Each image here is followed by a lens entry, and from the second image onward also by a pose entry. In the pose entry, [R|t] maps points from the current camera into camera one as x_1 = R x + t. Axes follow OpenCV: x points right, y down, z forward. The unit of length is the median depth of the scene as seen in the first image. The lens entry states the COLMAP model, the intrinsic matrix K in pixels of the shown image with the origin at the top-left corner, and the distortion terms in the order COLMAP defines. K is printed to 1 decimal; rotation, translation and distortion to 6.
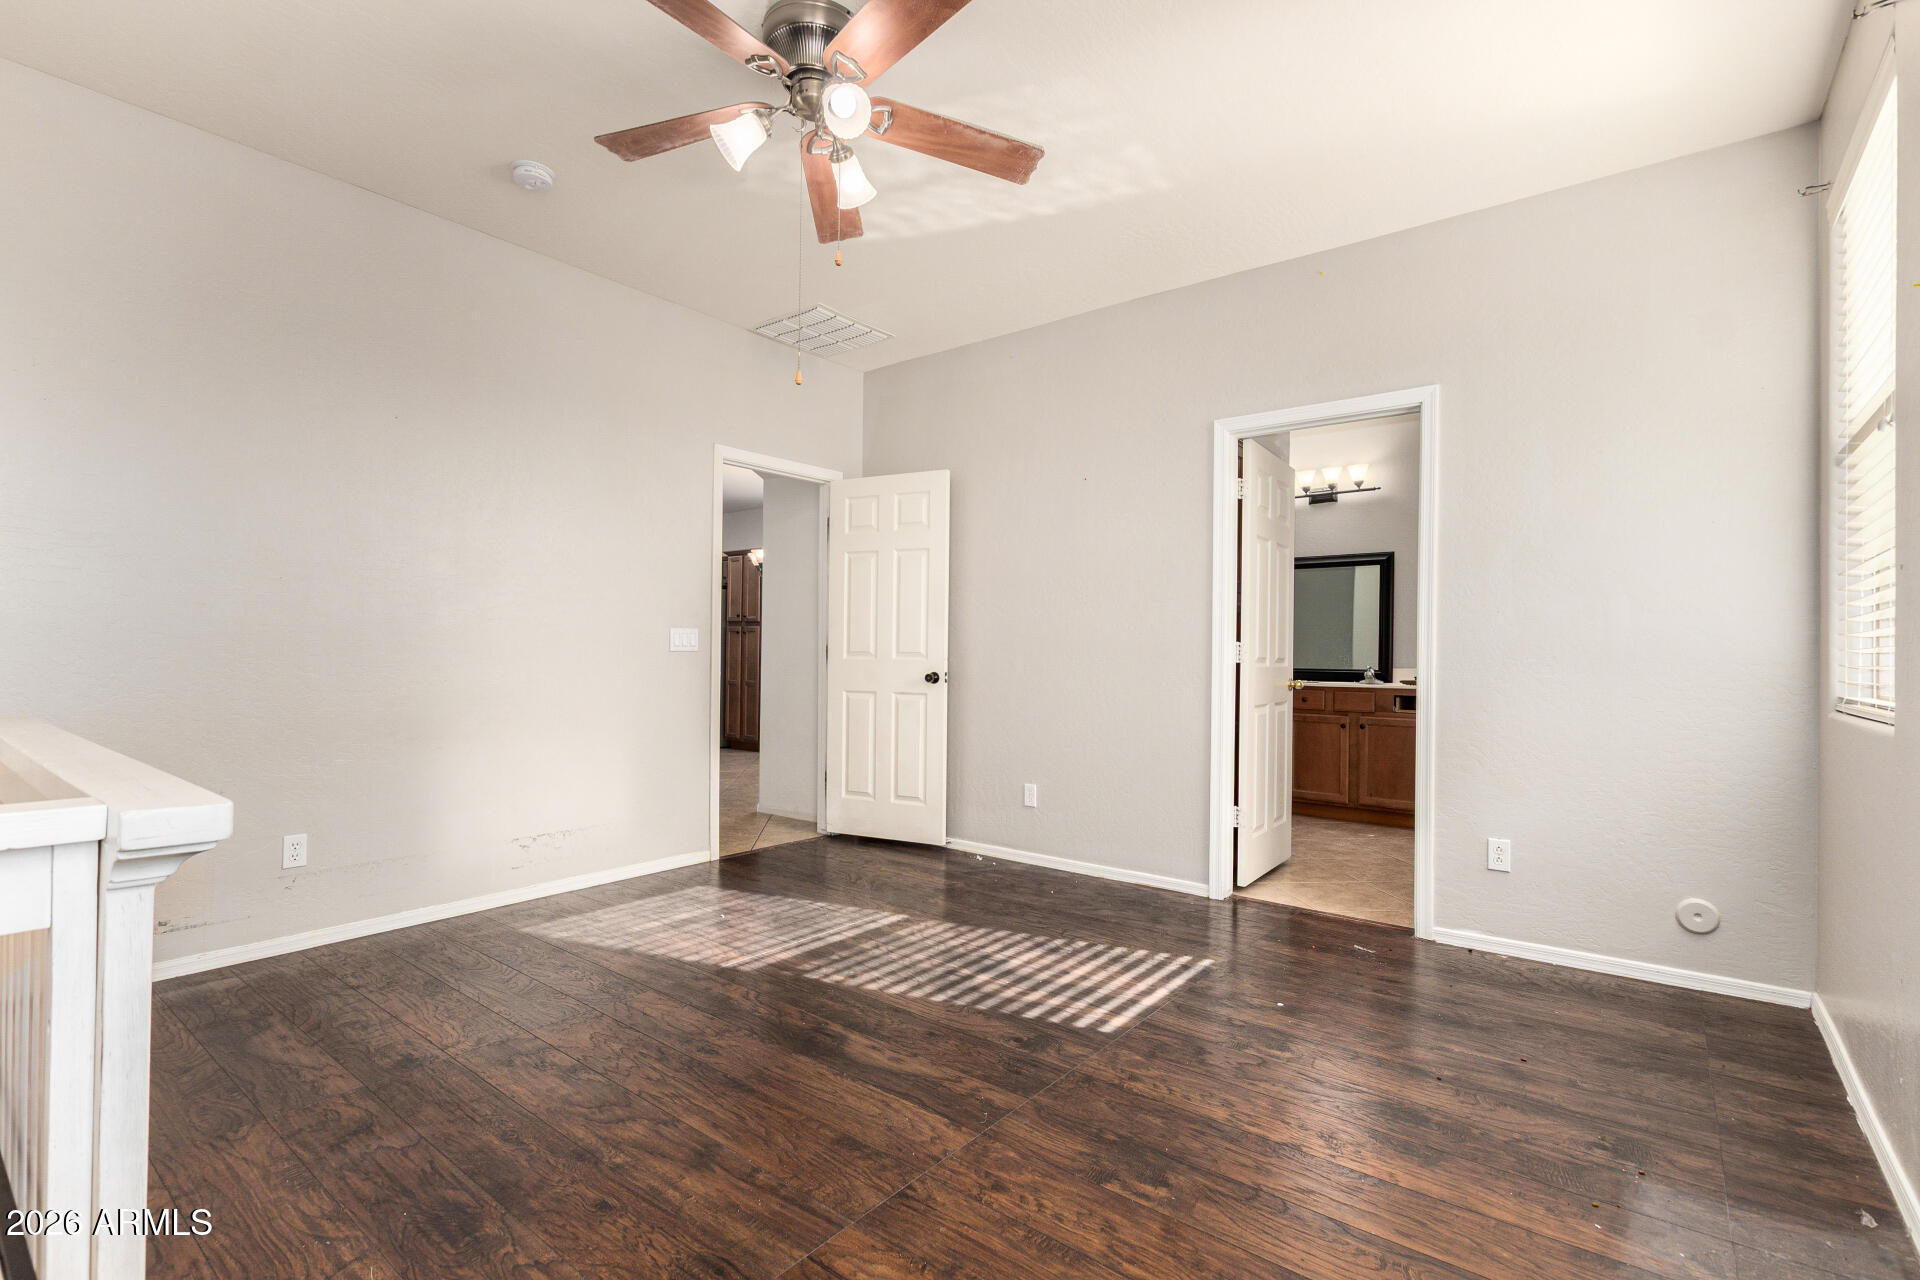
lens RADIAL K [[871.0, 0, 960.7], [0, 871.0, 647.9], [0, 0, 1]] dist [0.005095, -0.002598]
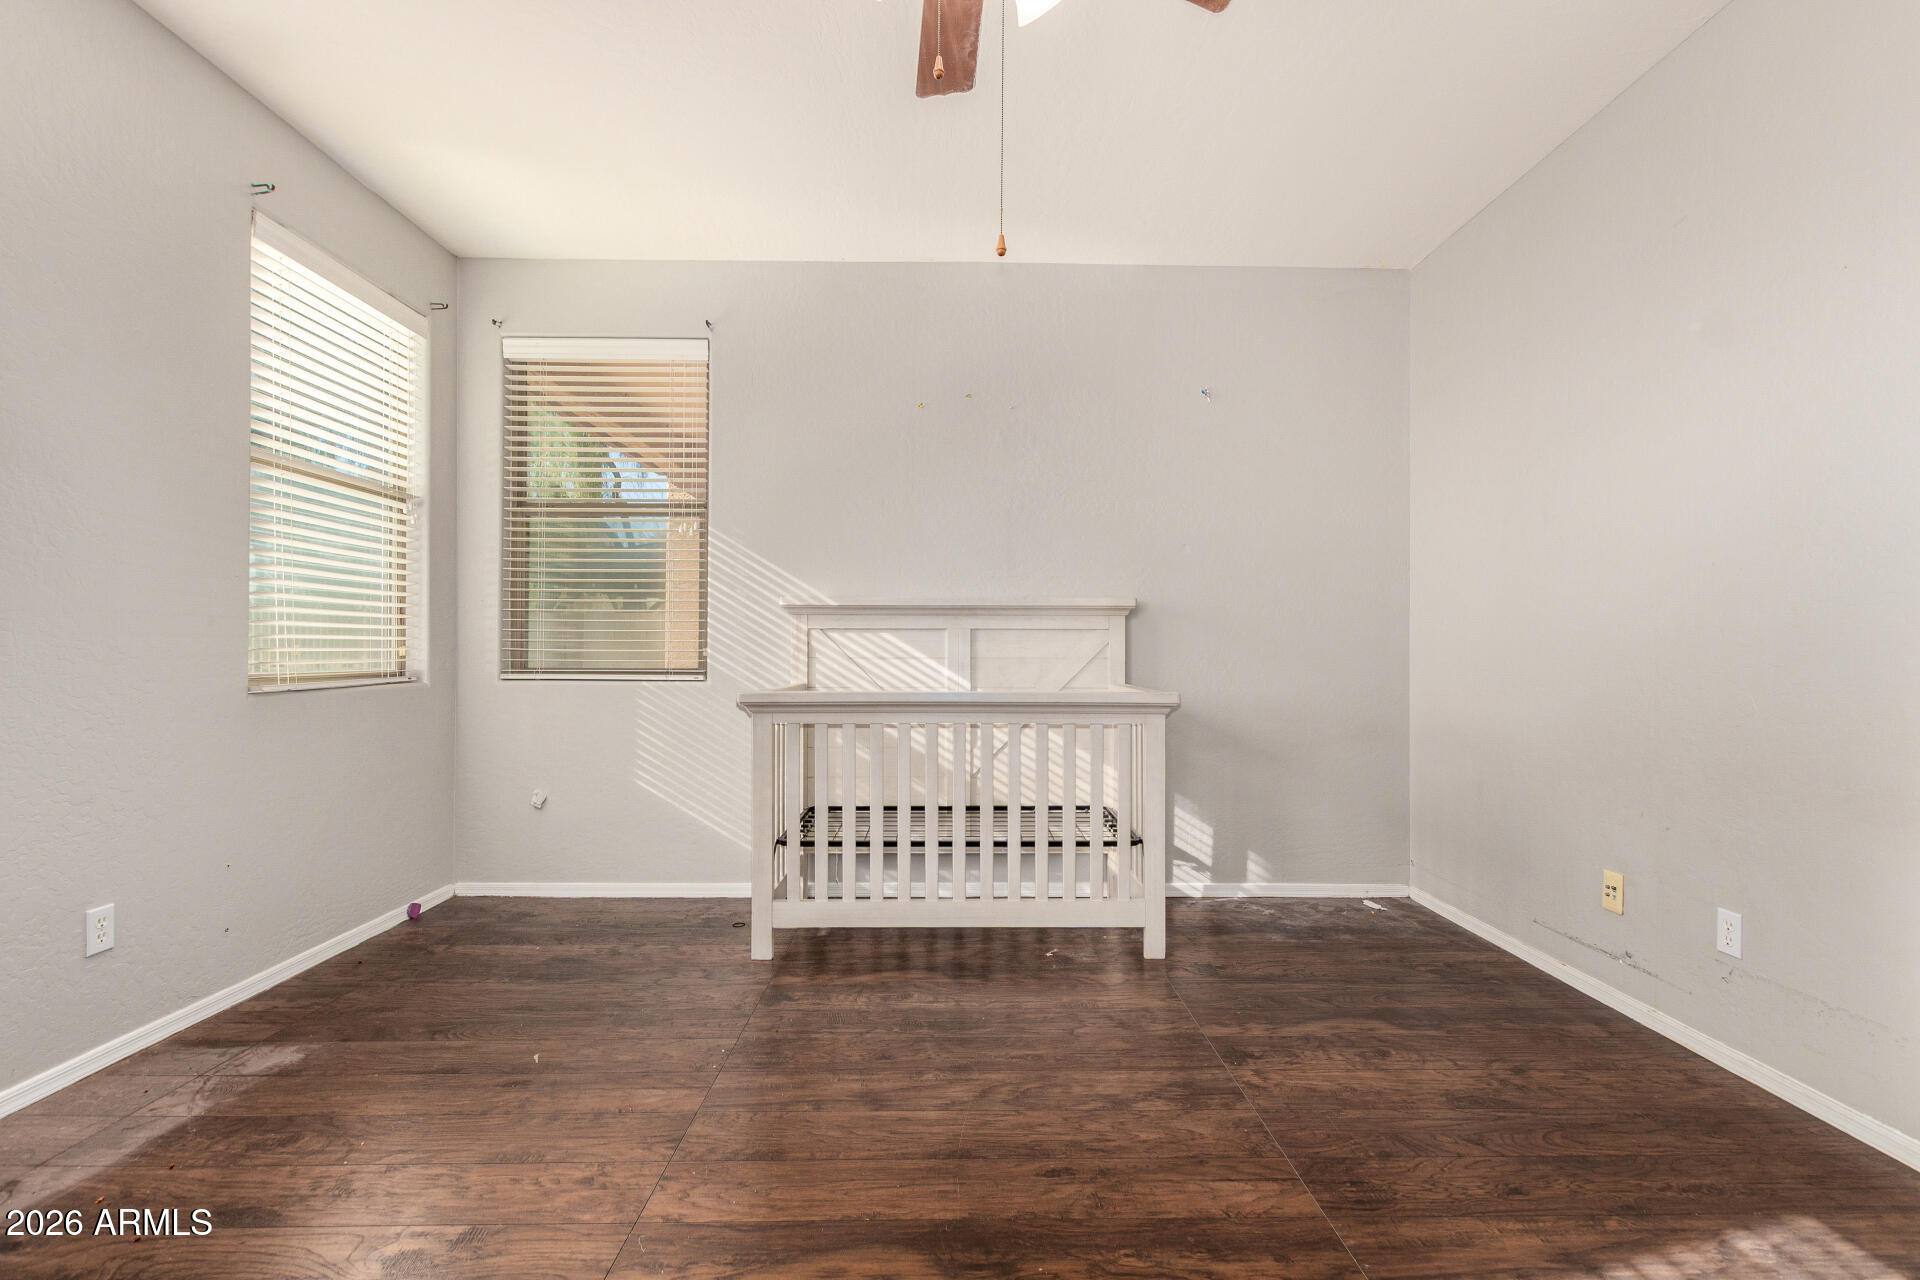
lens RADIAL K [[871.0, 0, 964.9], [0, 871.0, 641.5], [0, 0, 1]] dist [0.005095, -0.002598]
pose [[-0.770616, -0.022849, -0.636891, 0.339049], [-0.009758, 0.999663, -0.024056, 0.021181], [0.637226, -0.012323, -0.770579, 1.936134]]
